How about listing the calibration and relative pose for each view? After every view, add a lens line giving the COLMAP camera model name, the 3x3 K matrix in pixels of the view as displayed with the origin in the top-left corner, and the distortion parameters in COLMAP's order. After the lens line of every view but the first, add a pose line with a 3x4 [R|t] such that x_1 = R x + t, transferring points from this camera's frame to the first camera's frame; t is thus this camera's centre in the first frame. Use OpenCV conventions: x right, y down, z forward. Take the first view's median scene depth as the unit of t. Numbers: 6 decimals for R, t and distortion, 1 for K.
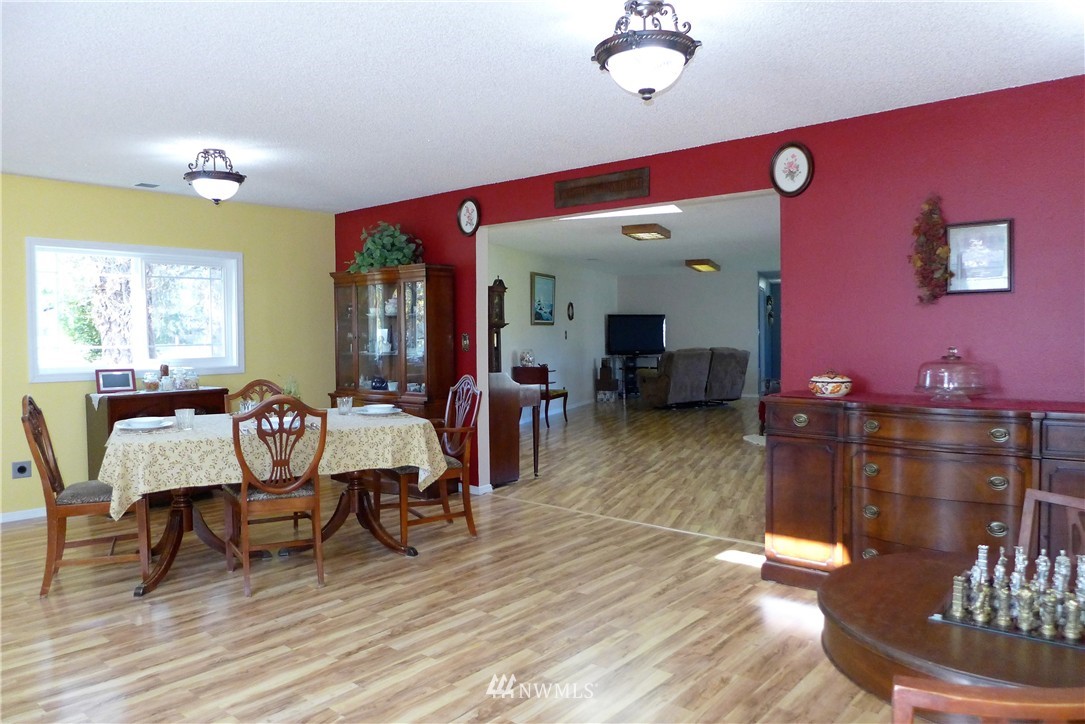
lens RADIAL K [[753.4, 0, 535.3], [0, 753.4, 356.9], [0, 0, 1]] dist [-0.057942, 0.018765]
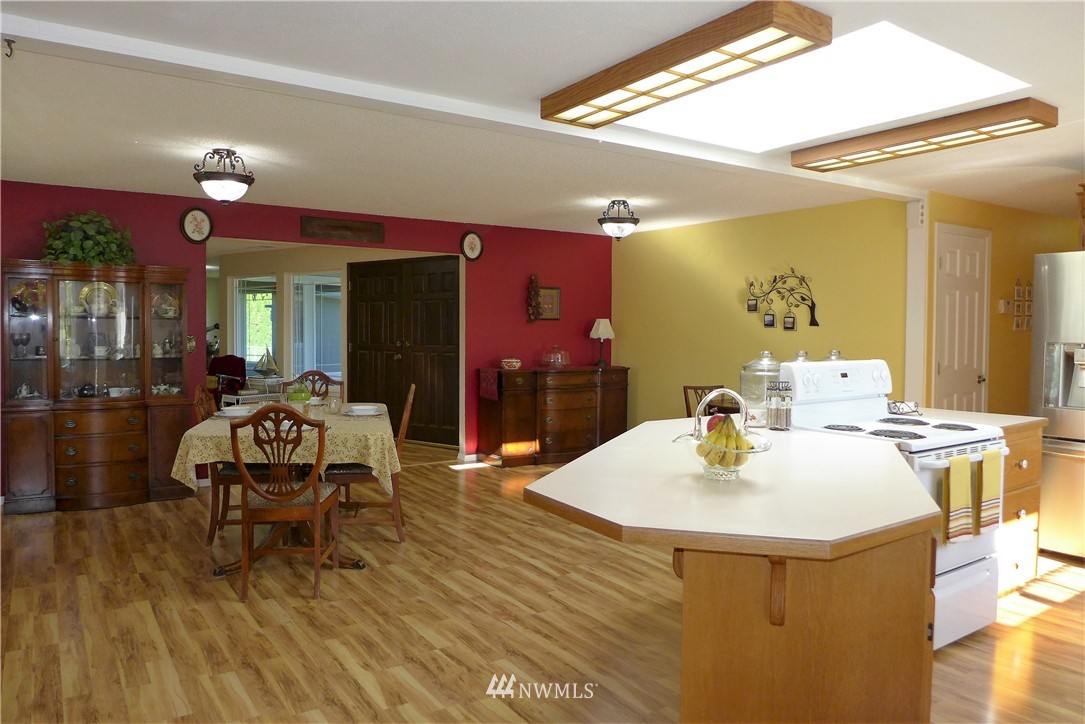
lens RADIAL K [[753.4, 0, 537.9], [0, 753.4, 354.1], [0, 0, 1]] dist [-0.057942, 0.018765]
pose [[0.262077, -0.023161, 0.964769, -0.919386], [0.020433, 0.999621, 0.018447, -0.013897], [-0.964831, 0.014879, 0.262451, 0.249944]]
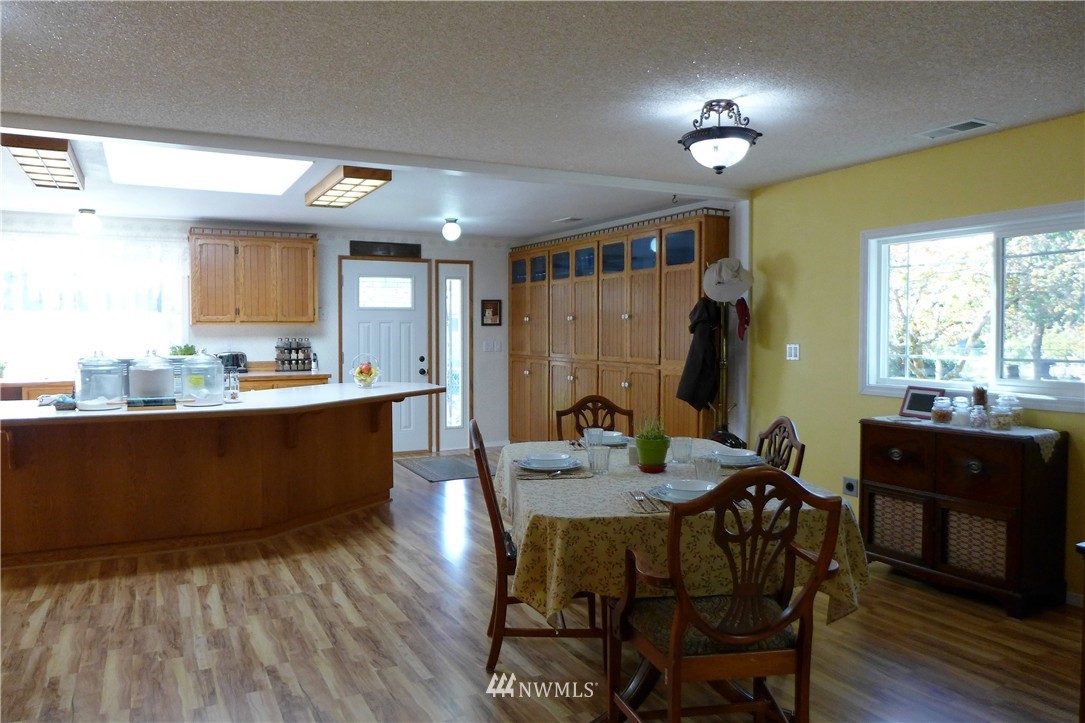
lens RADIAL K [[753.4, 0, 537.4], [0, 753.4, 359.5], [0, 0, 1]] dist [-0.057942, 0.018765]
pose [[-0.369703, 0.045880, -0.928016, 0.250441], [-0.023748, 0.997987, 0.058800, -0.041374], [0.928846, 0.043777, -0.367869, 0.804431]]
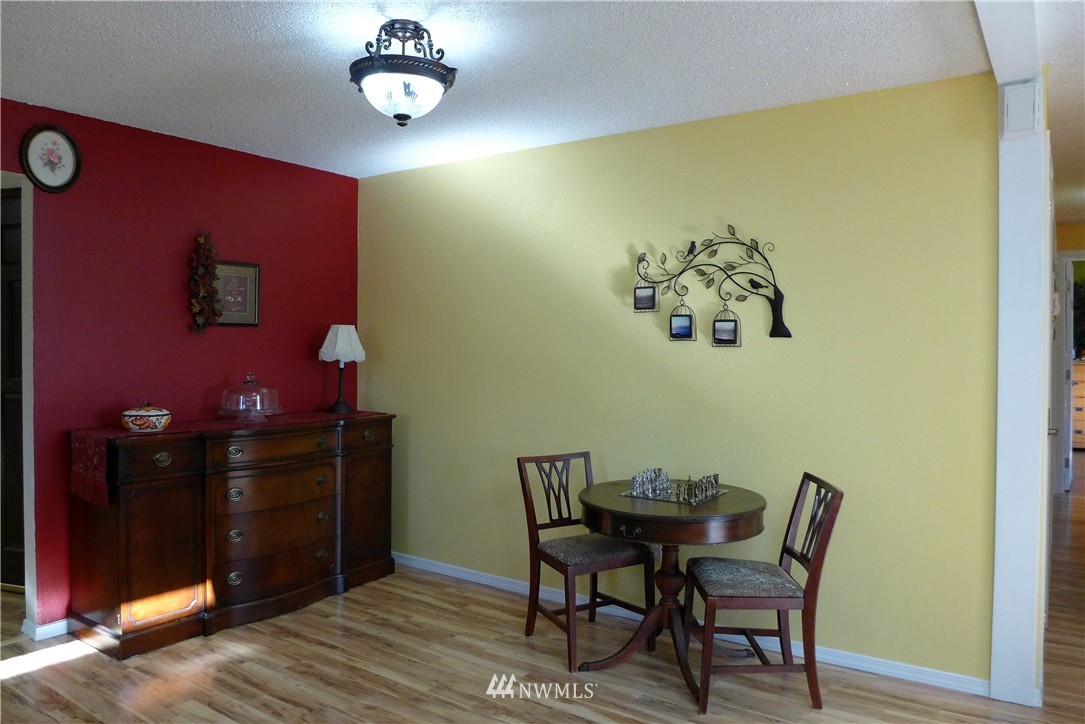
lens RADIAL K [[753.4, 0, 541.2], [0, 753.4, 357.1], [0, 0, 1]] dist [-0.057942, 0.018765]
pose [[-0.107621, -0.006163, 0.994173, -0.338558], [0.024264, 0.999667, 0.008824, -0.020483], [-0.993896, 0.025072, -0.107436, 0.377081]]
